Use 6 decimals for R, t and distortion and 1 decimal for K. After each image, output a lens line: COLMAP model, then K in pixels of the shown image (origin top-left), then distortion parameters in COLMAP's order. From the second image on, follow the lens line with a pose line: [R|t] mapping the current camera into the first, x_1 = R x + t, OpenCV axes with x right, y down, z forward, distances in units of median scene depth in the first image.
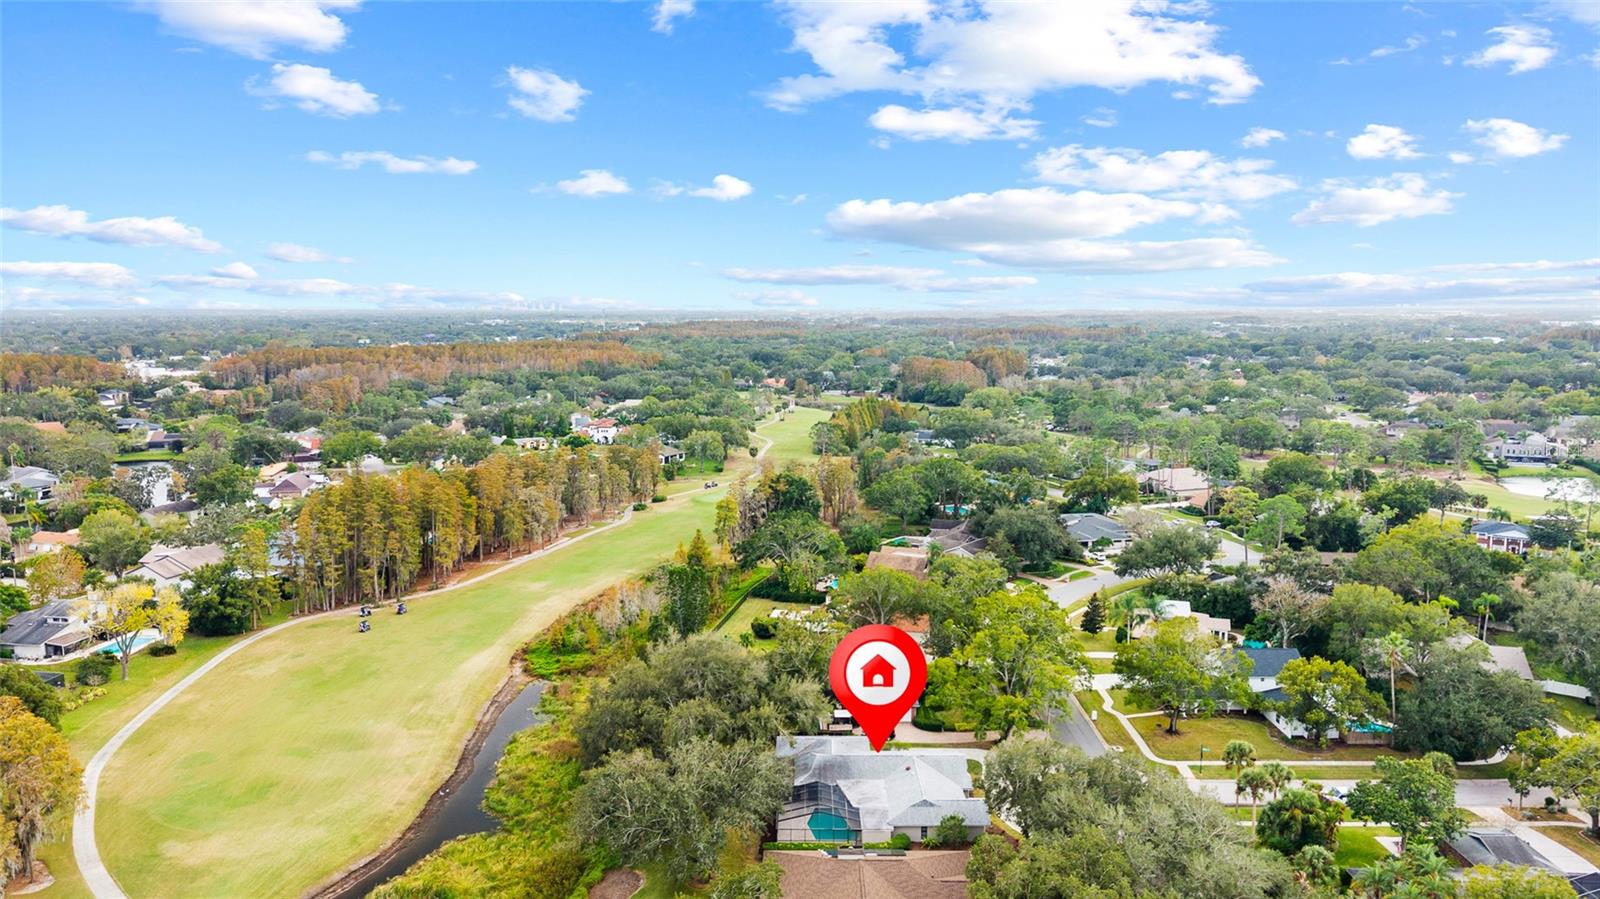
lens RADIAL K [[1099.4, 0, 800.0], [0, 1099.4, 449.5], [0, 0, 1]] dist [0.009713, -0.001999]
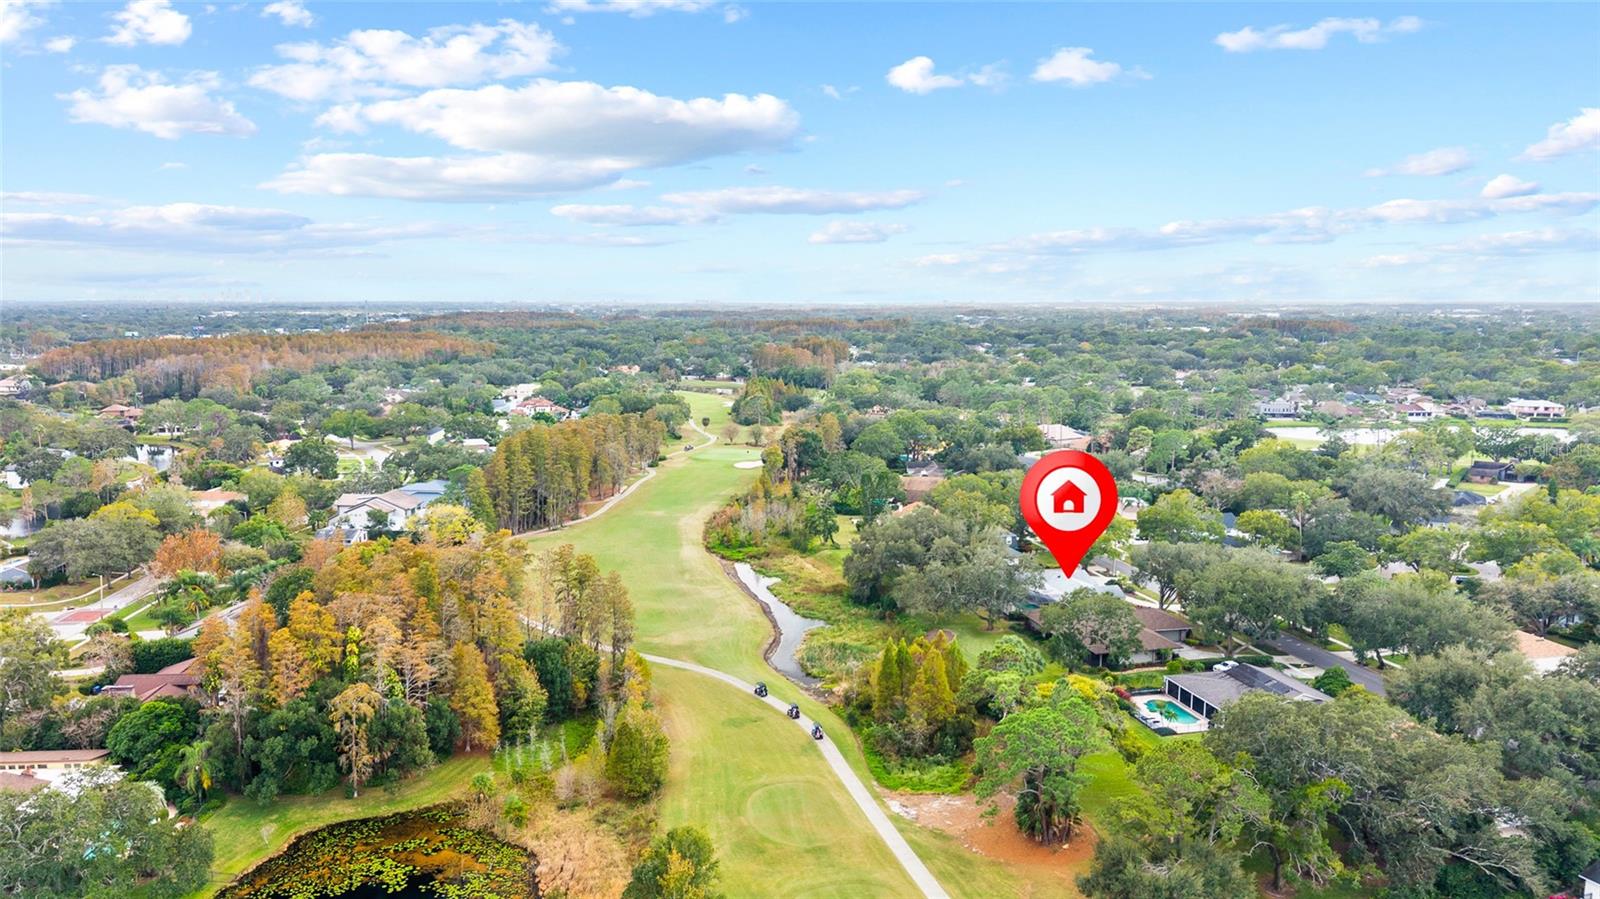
lens RADIAL K [[1099.4, 0, 800.0], [0, 1099.4, 449.5], [0, 0, 1]] dist [0.009713, -0.001999]
pose [[0.974467, -0.027391, 0.222854, -0.135034], [0.025905, 0.999618, 0.009591, 0.015488], [-0.223031, -0.003573, 0.974805, -0.109680]]
